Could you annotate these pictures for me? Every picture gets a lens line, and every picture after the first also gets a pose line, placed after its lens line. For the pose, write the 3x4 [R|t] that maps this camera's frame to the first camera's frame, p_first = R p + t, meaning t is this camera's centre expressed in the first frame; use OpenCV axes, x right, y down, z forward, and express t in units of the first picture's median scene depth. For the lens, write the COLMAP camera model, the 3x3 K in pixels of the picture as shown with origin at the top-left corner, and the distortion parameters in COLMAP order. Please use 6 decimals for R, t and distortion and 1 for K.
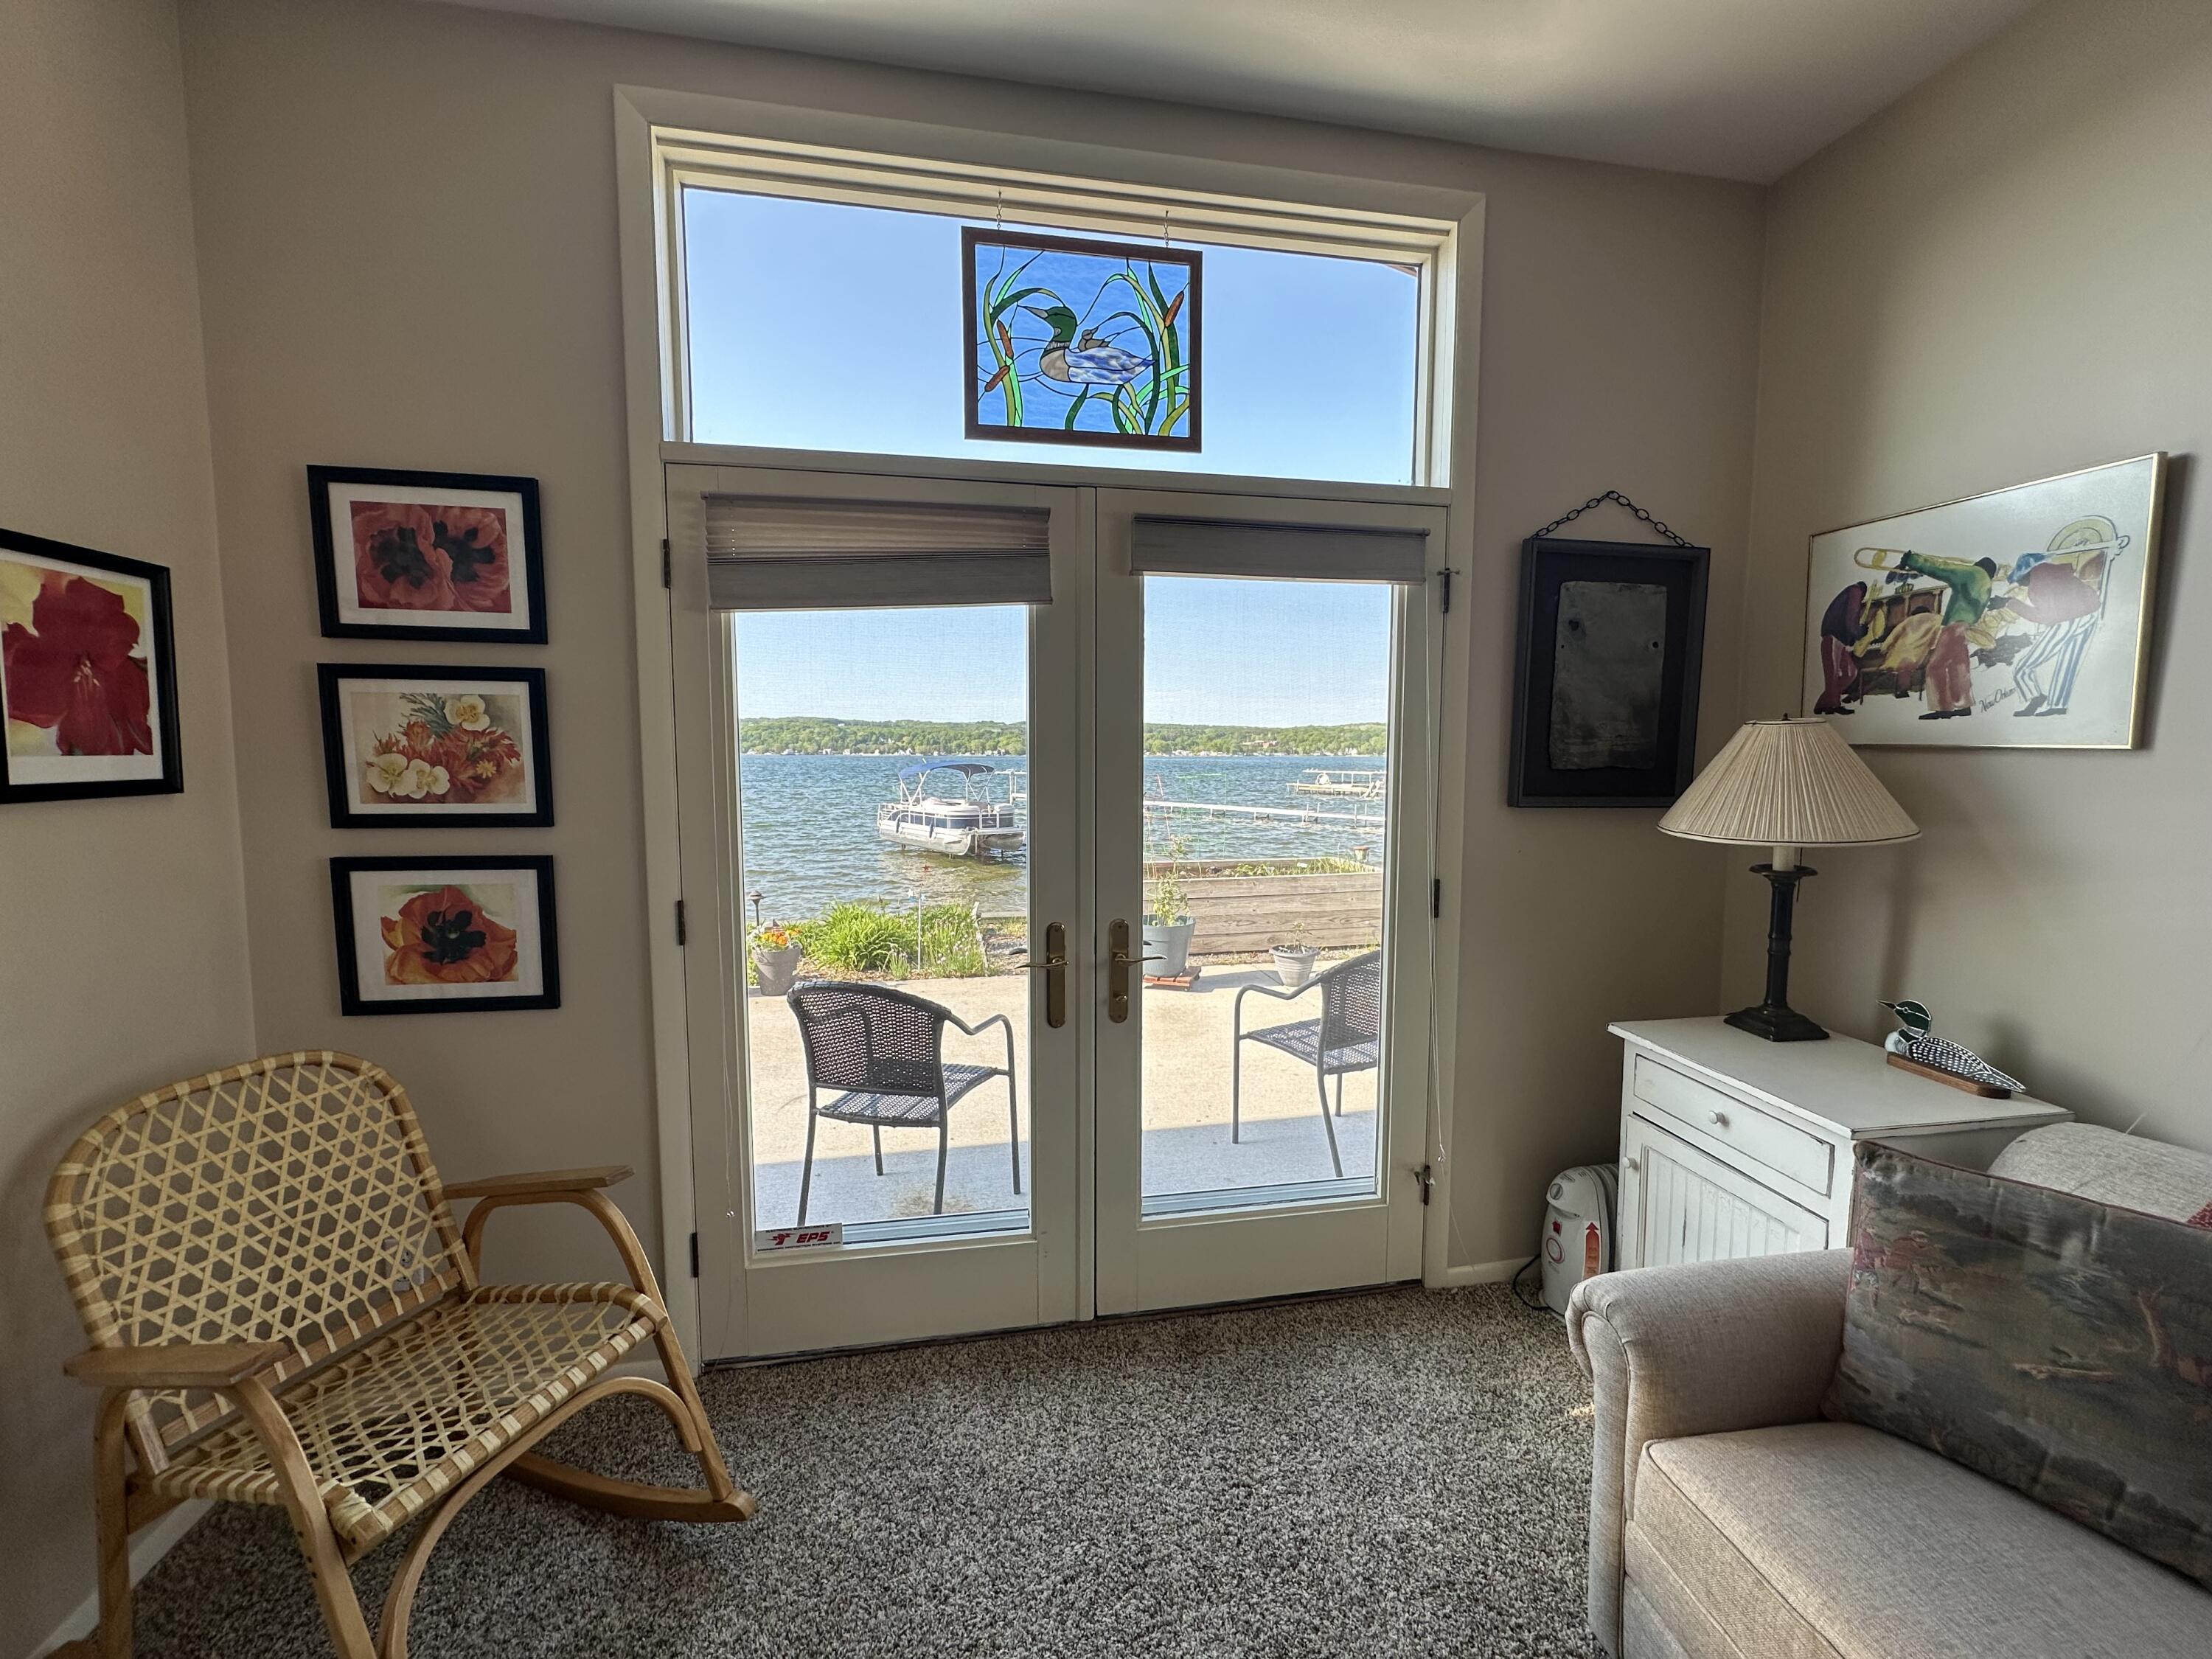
lens RADIAL K [[886.1, 0, 1106.0], [0, 886.1, 829.5], [0, 0, 1]] dist [-0.004059, -0.000272]
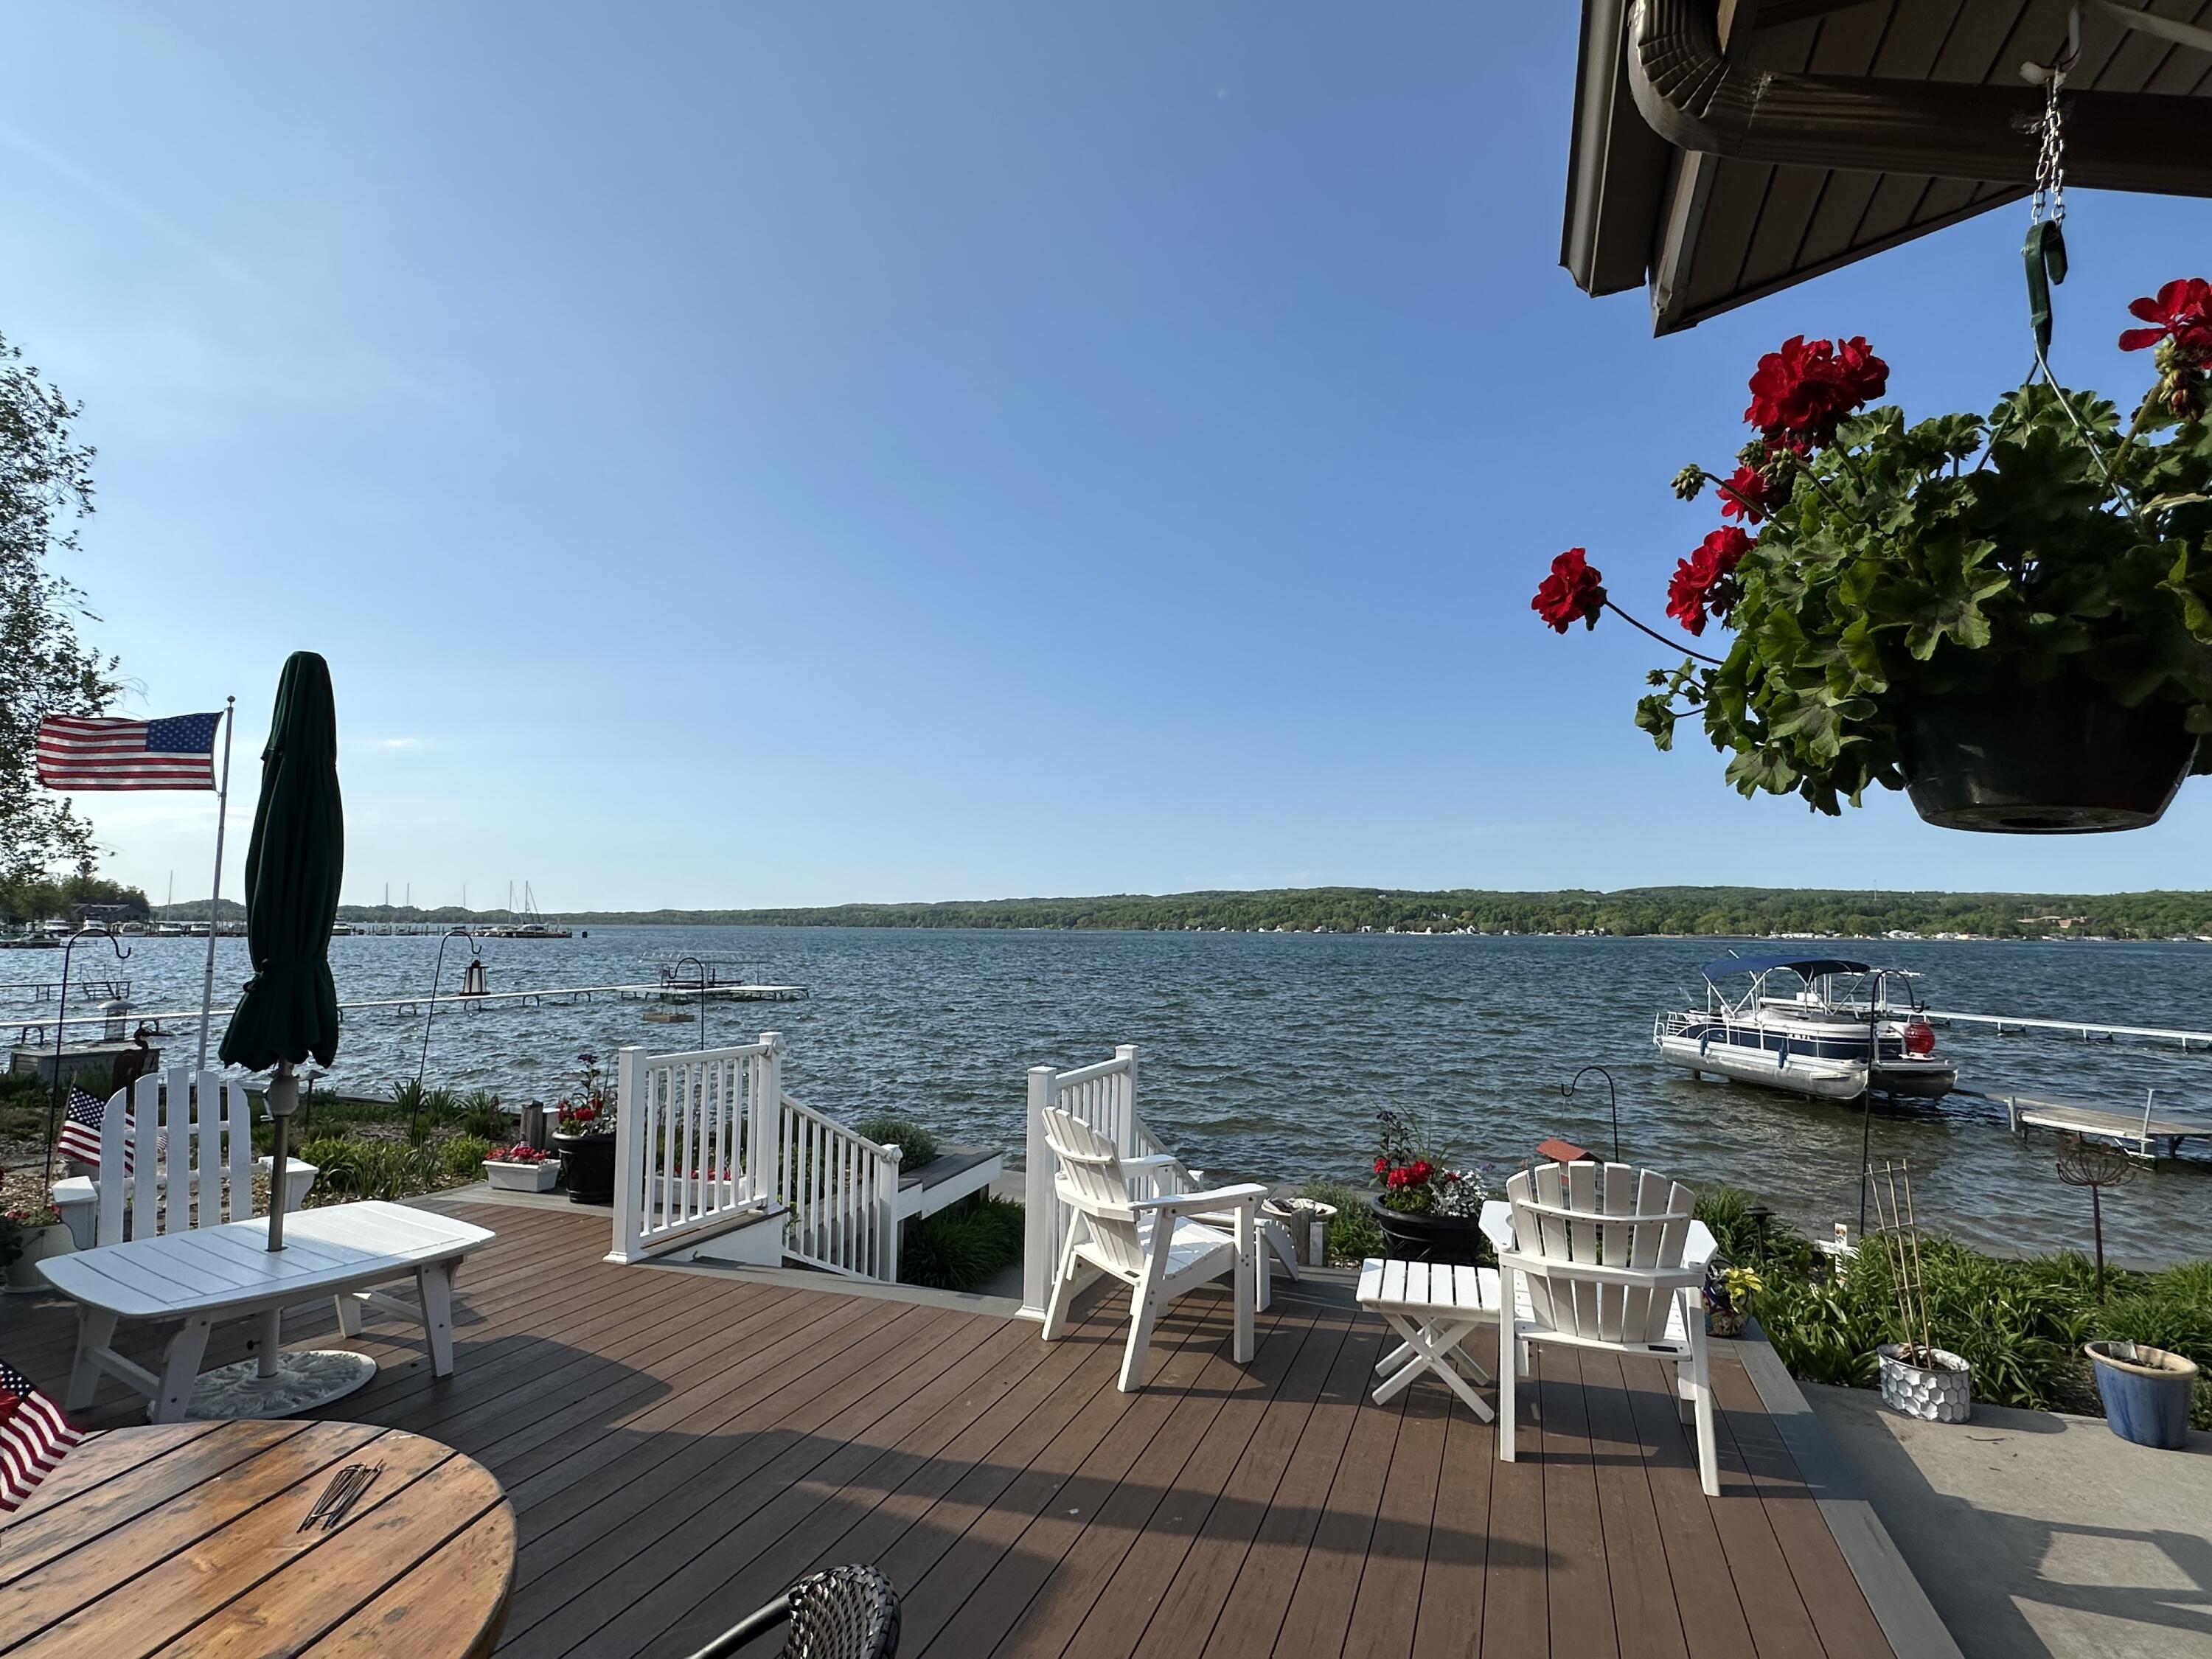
lens RADIAL K [[1107.4, 0, 1104.3], [0, 1107.4, 838.3], [0, 0, 1]] dist [-0.001701, 0.000920]
pose [[0.861341, -0.034743, -0.506838, -0.077834], [-0.051393, 0.986582, -0.154969, -0.002375], [0.505421, 0.159529, 0.847998, -0.008140]]
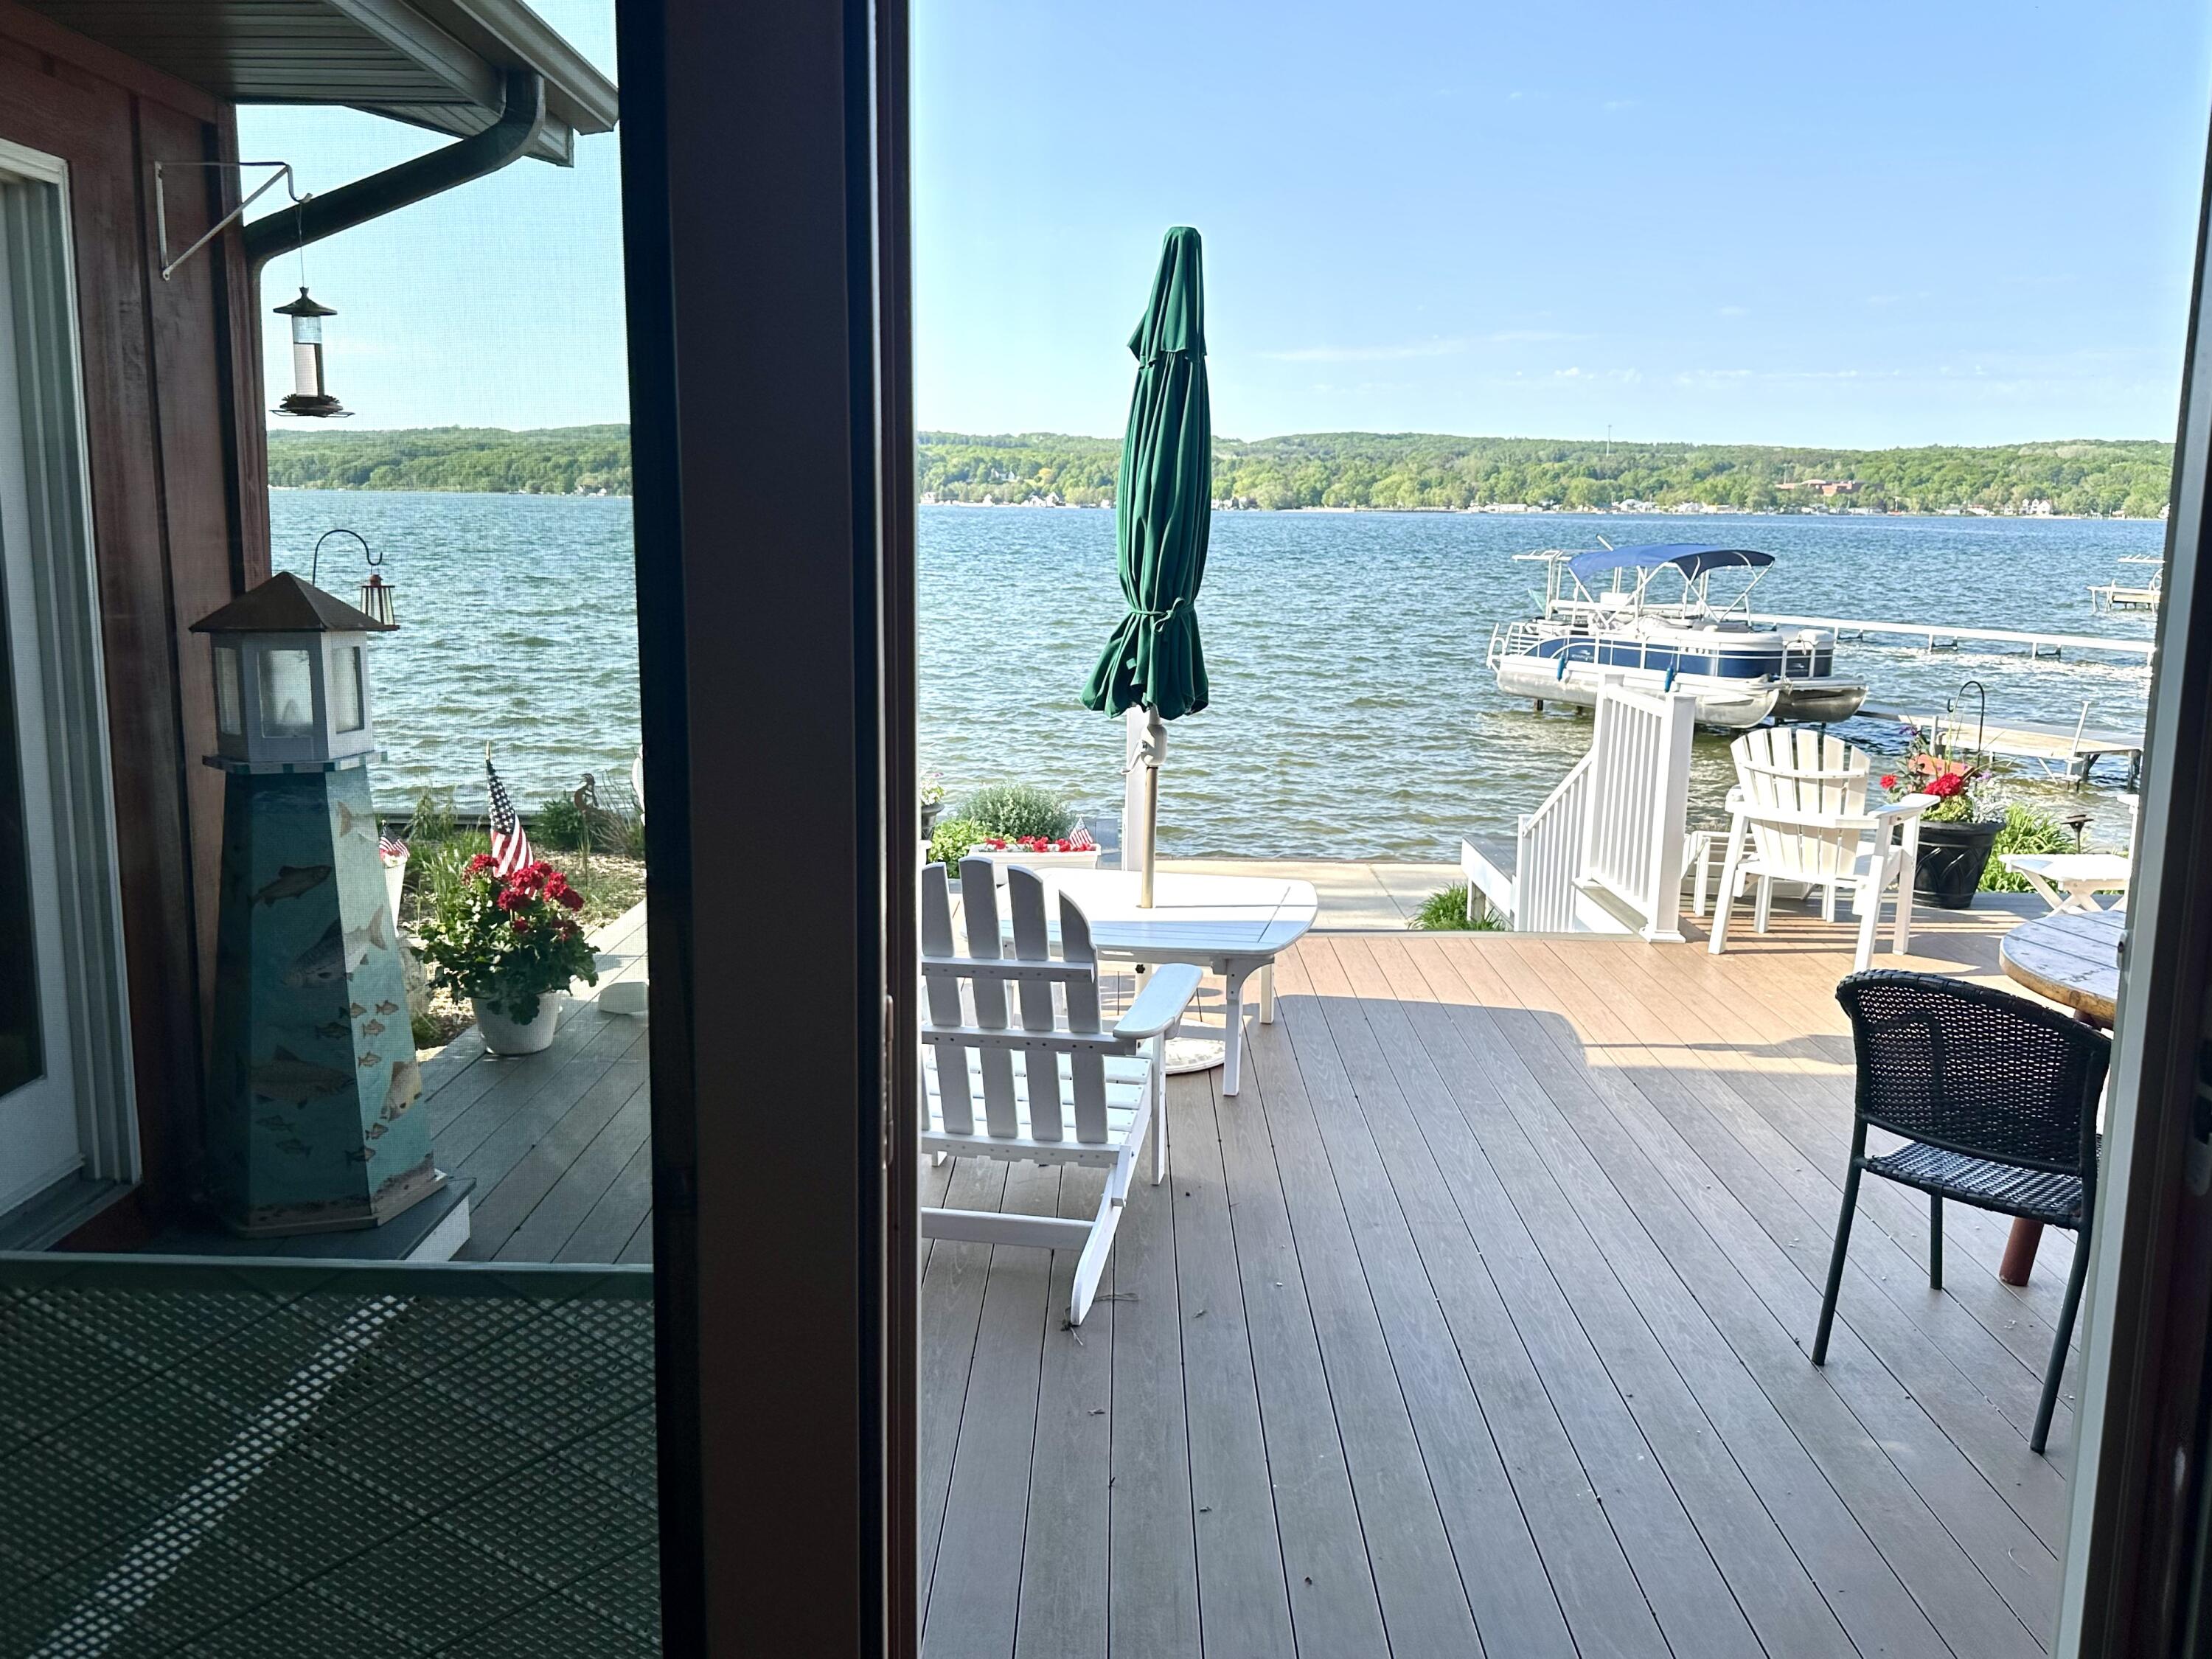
lens RADIAL K [[1817.8, 0, 1090.1], [0, 1817.8, 820.8], [0, 0, 1]] dist [0.197197, -0.433434]
pose [[0.981640, 0.045421, -0.185256, -0.122256], [-0.029561, 0.995726, 0.087497, -0.000204], [0.188438, -0.080414, 0.978787, -0.055053]]
